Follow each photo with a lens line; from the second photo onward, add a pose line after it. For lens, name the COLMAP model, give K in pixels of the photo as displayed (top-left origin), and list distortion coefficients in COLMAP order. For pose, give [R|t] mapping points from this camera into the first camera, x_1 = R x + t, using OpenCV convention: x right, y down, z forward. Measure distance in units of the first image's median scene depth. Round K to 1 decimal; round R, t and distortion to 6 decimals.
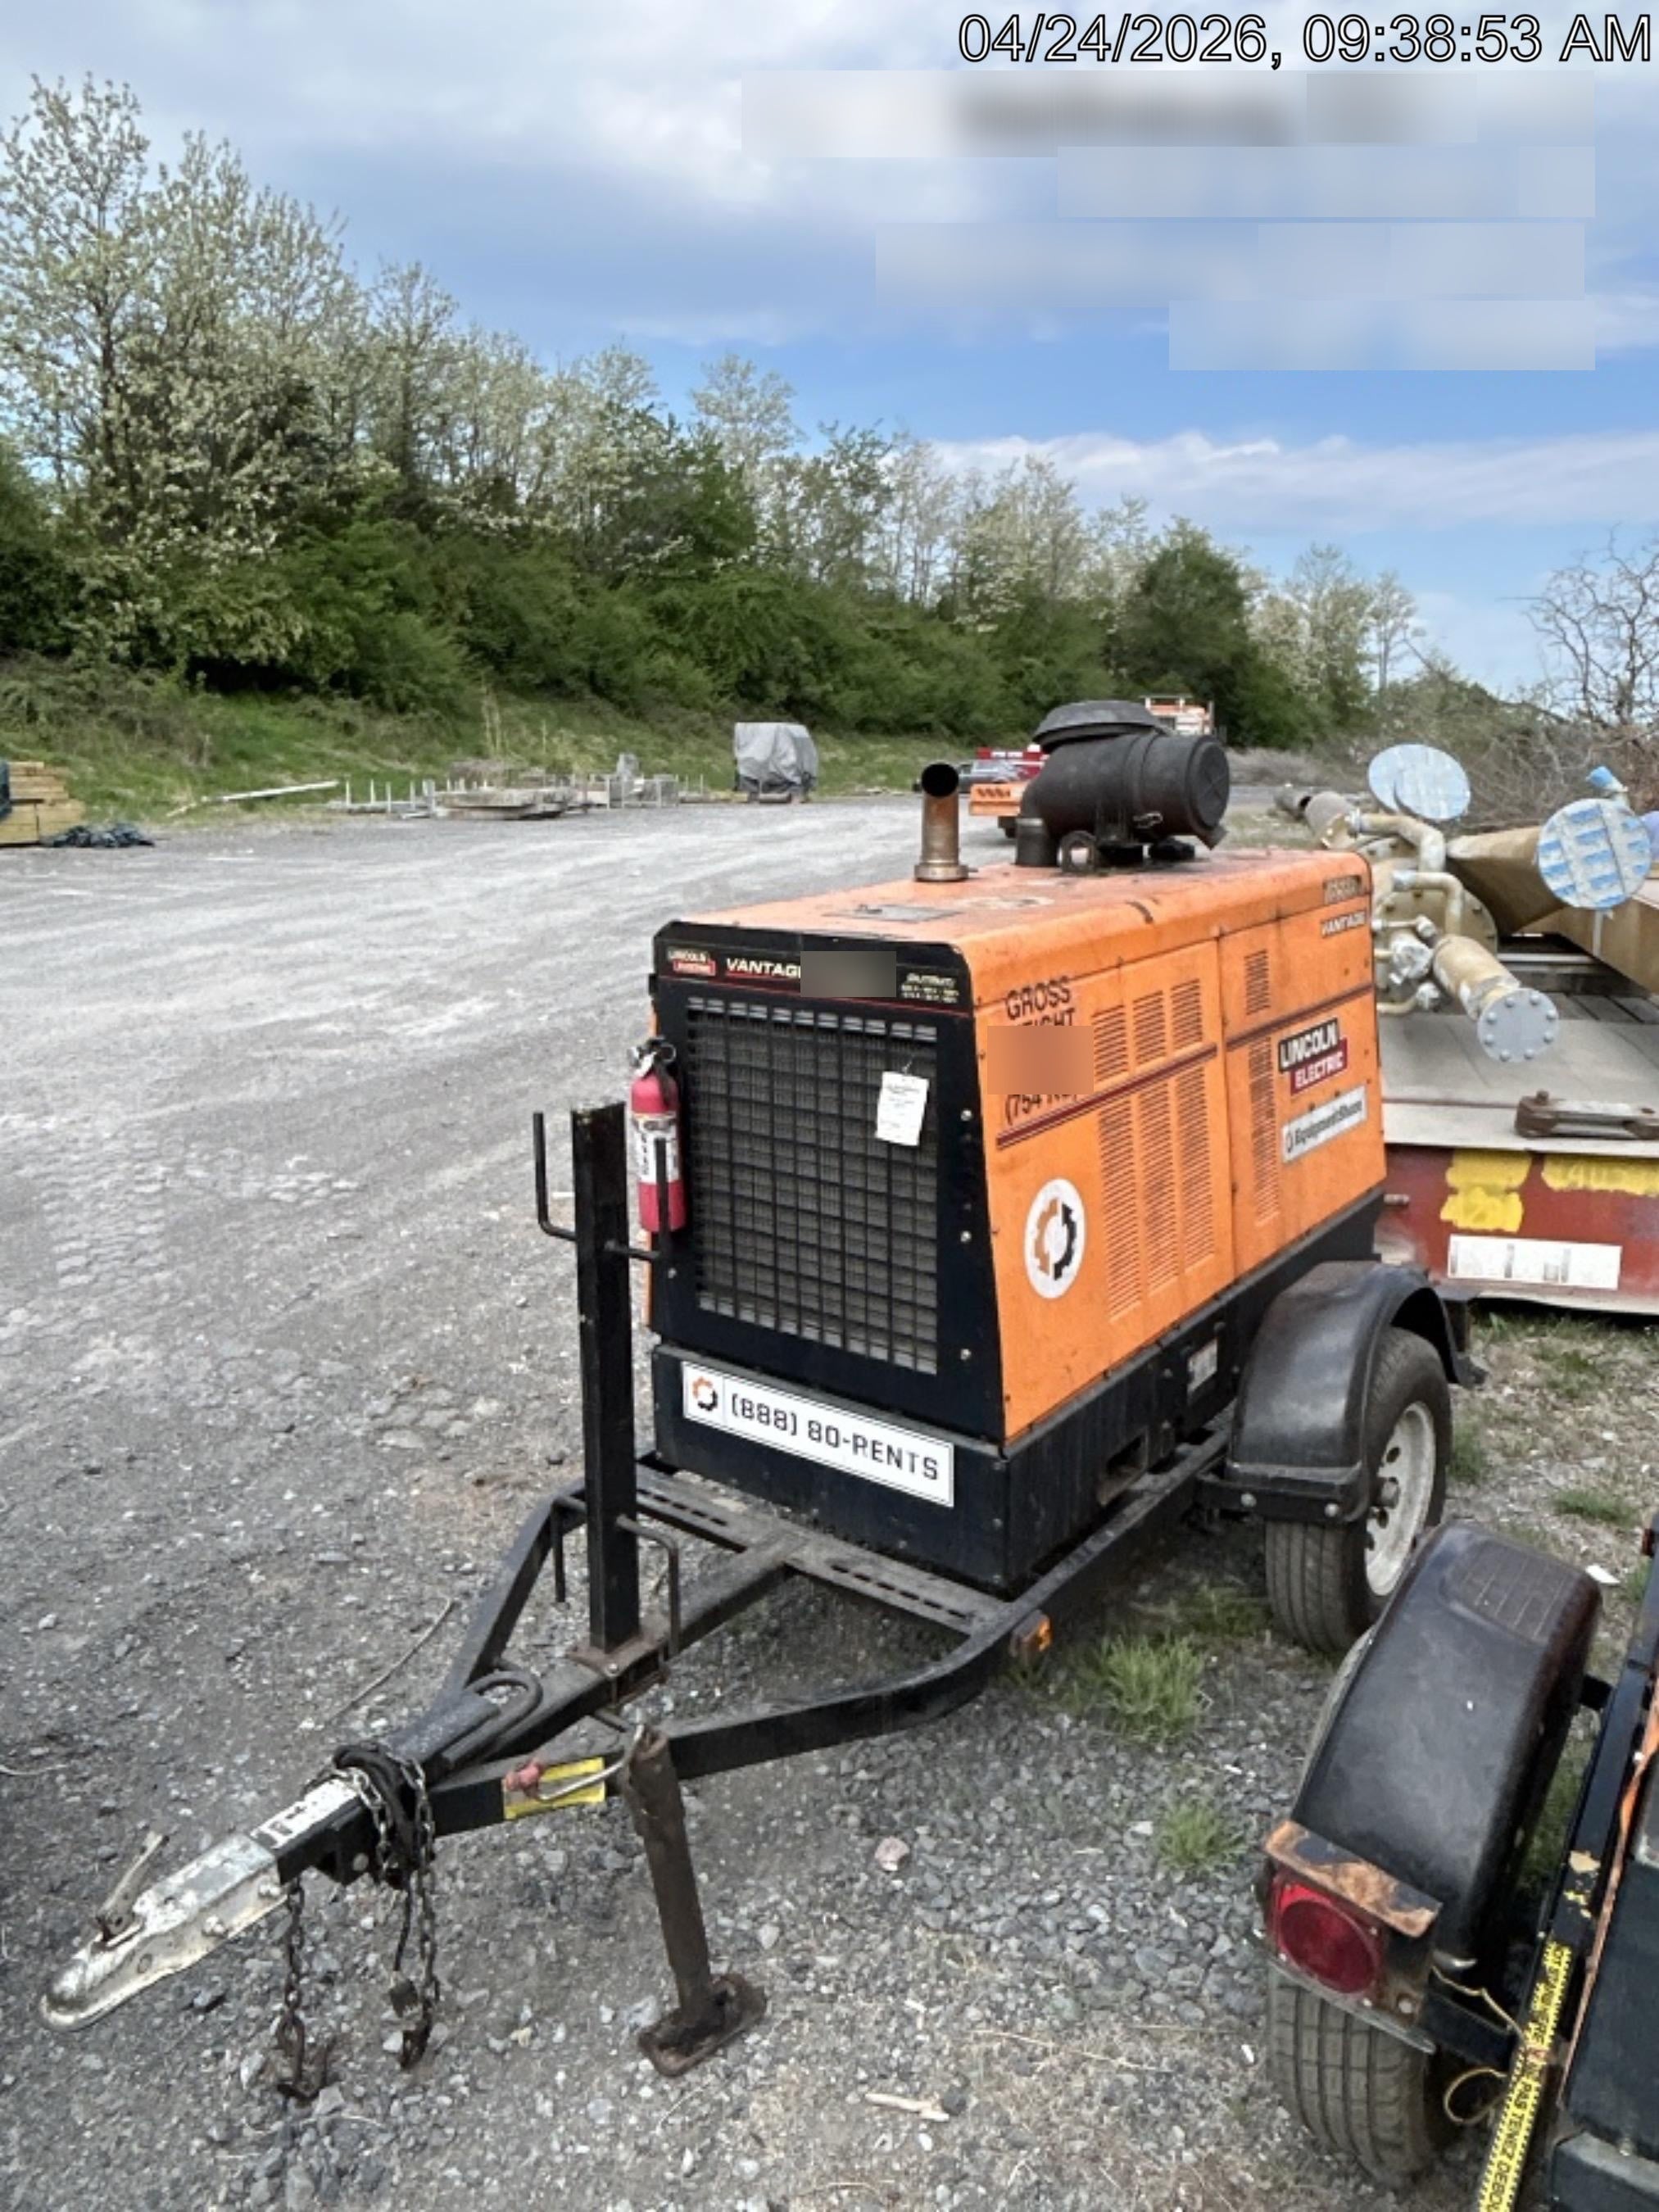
lens RADIAL K [[1586.0, 0, 853.0], [0, 1586.0, 1103.1], [0, 0, 1]] dist [-0.006190, -0.001448]
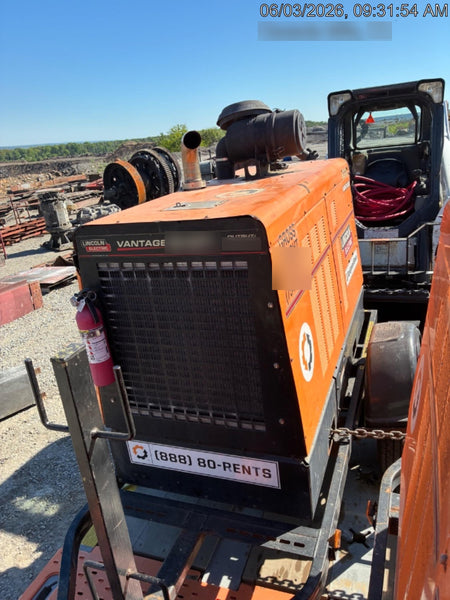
lens RADIAL K [[442.6, 0, 229.3], [0, 442.6, 296.1], [0, 0, 1]] dist [0.010397, 0.000116]
pose [[0.954159, -0.186454, 0.234126, -0.087922], [0.167874, 0.981014, 0.097106, -0.057002], [-0.247786, -0.053351, 0.967345, 0.467820]]
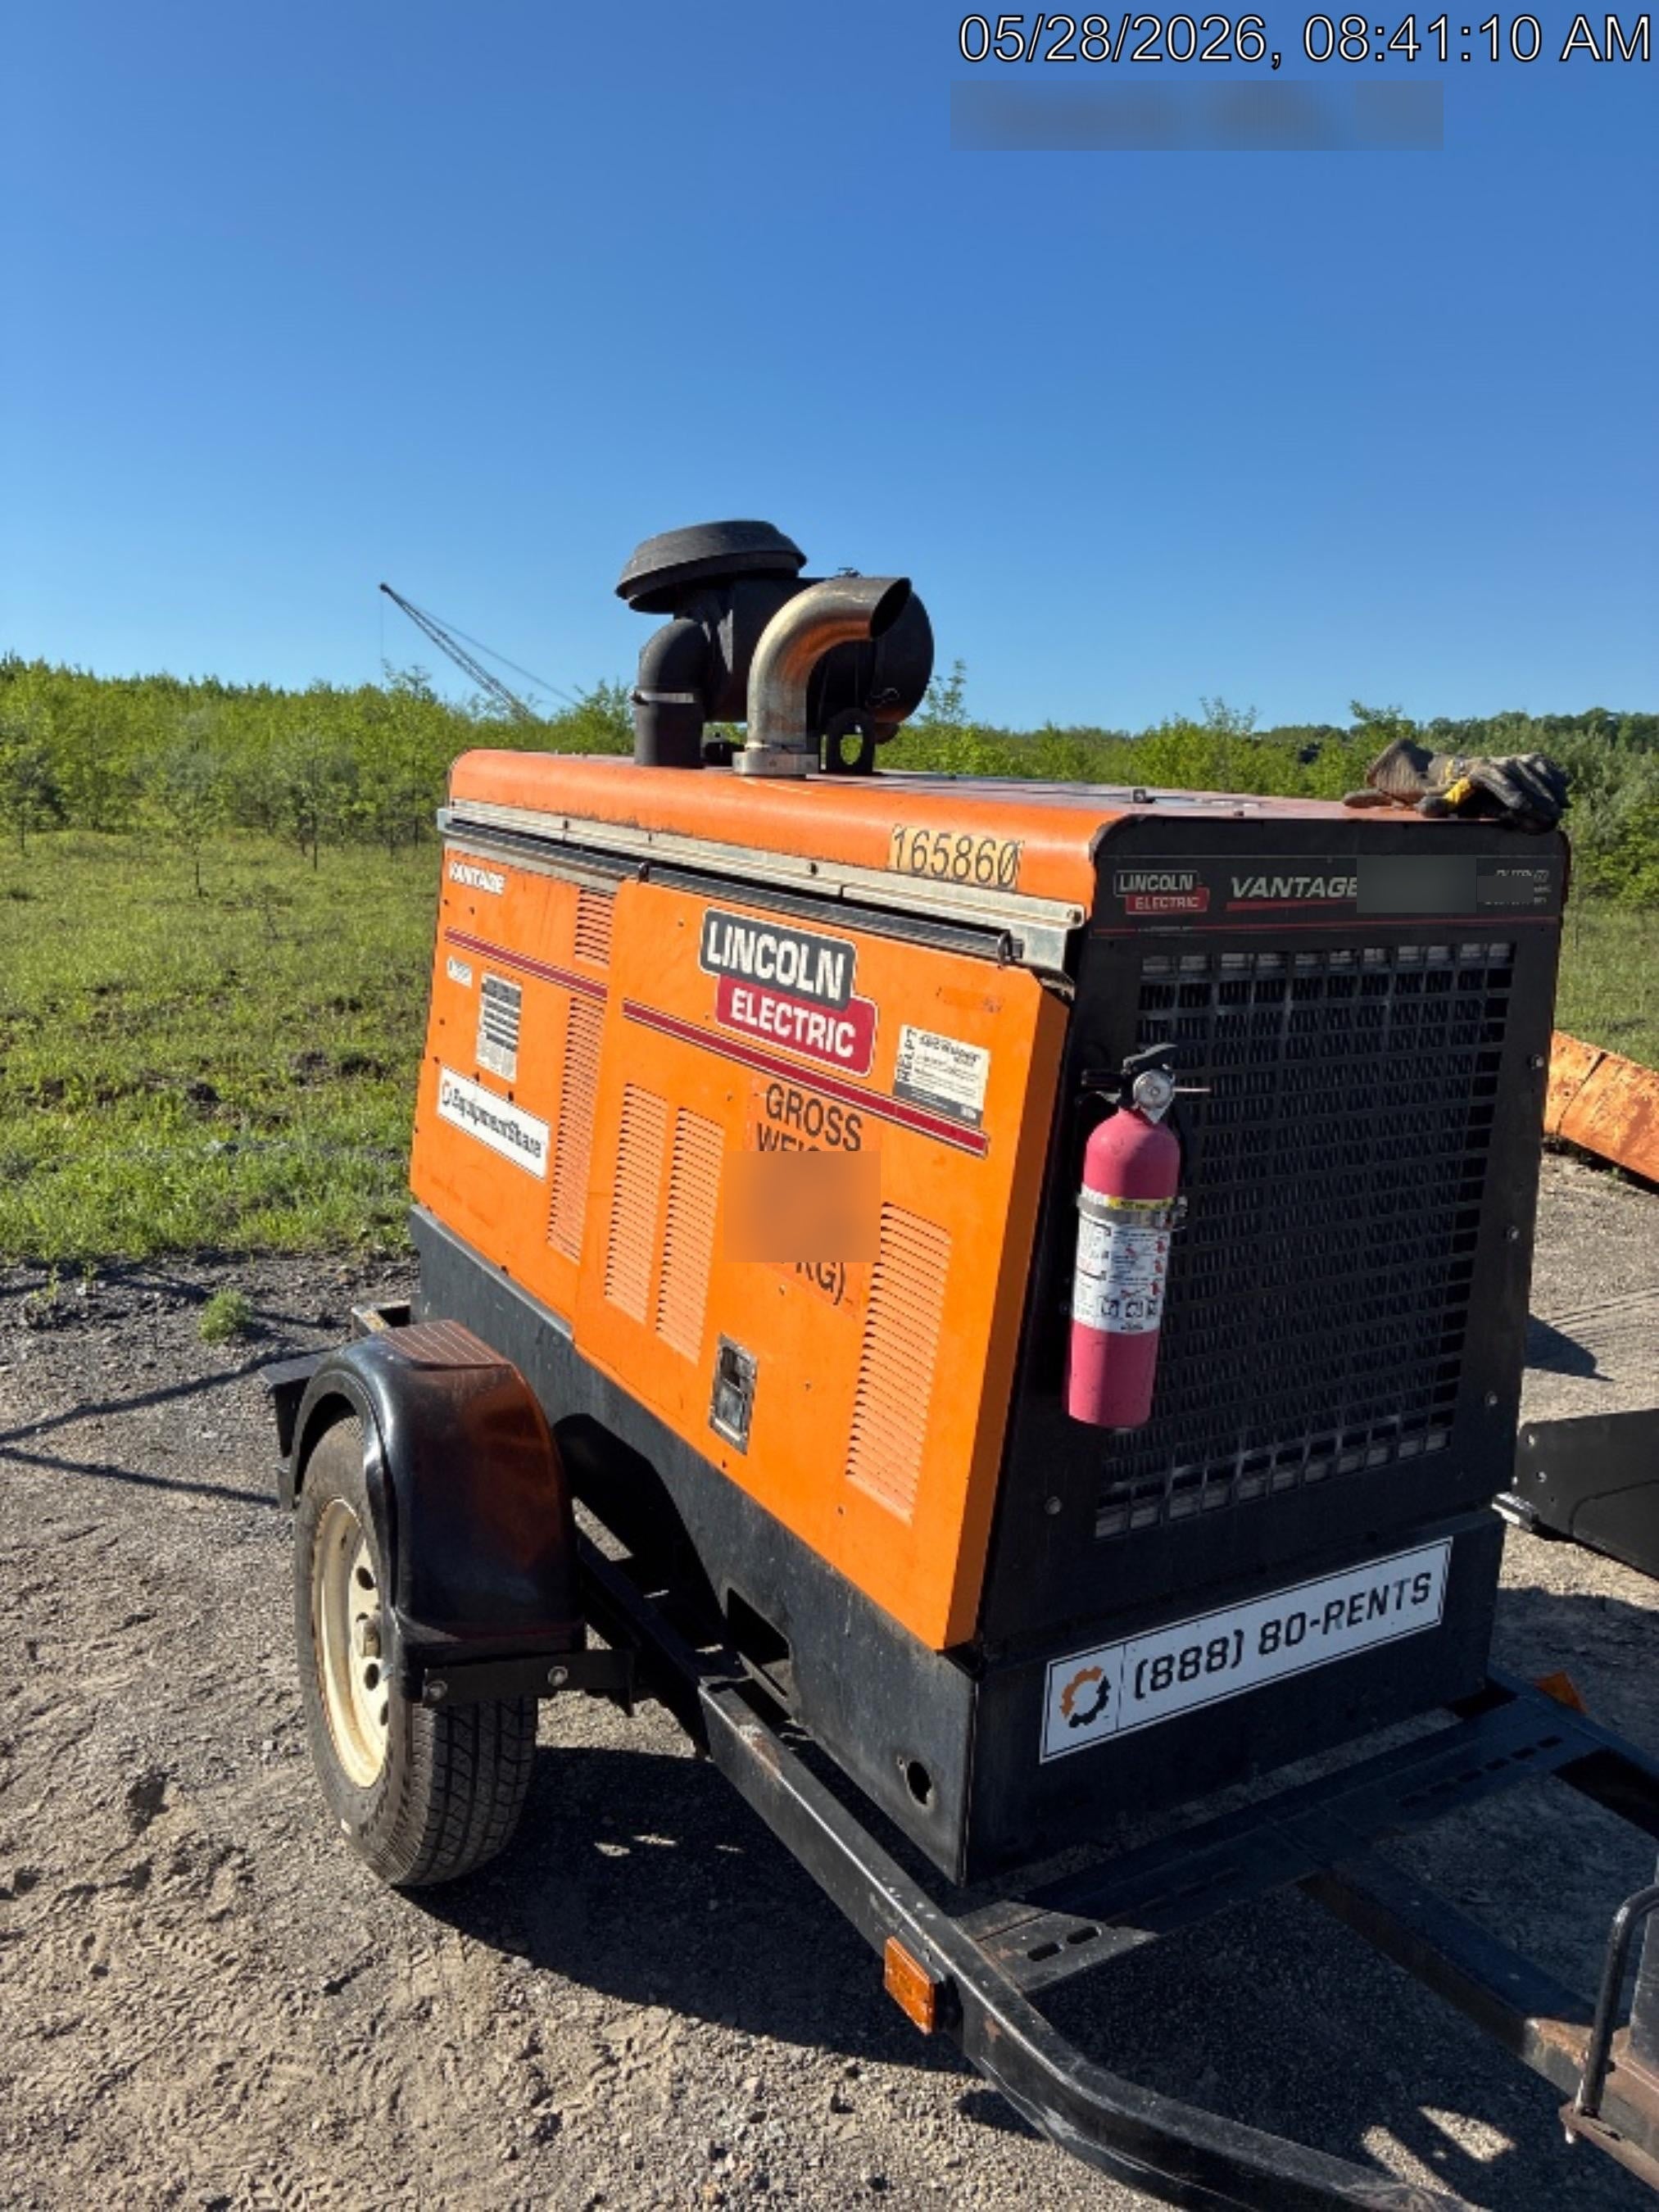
lens RADIAL K [[1694.9, 0, 822.3], [0, 1694.9, 1080.1], [0, 0, 1]] dist [-0.007767, -0.010065]
pose [[0.378785, -0.161704, 0.911248, -0.685039], [0.173548, 0.979562, 0.101687, -0.107705], [-0.909067, 0.119627, 0.399107, 0.909415]]
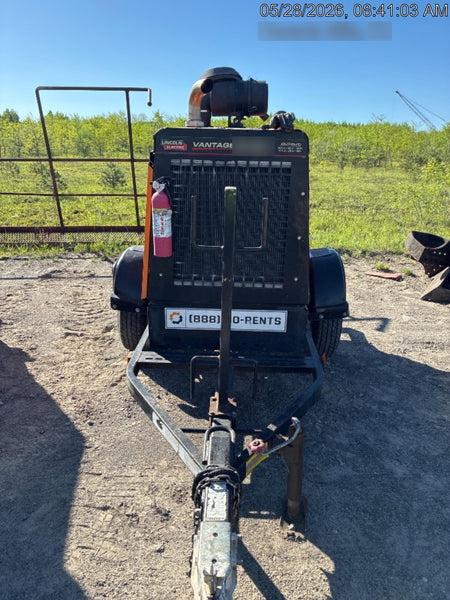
lens RADIAL K [[450.7, 0, 223.3], [0, 450.7, 303.2], [0, 0, 1]] dist [-0.001805, -0.006810]
pose [[0.816055, -0.187662, 0.546660, -0.483253], [0.111470, 0.979165, 0.169734, 0.043552], [-0.567123, -0.077576, 0.819971, 0.368722]]
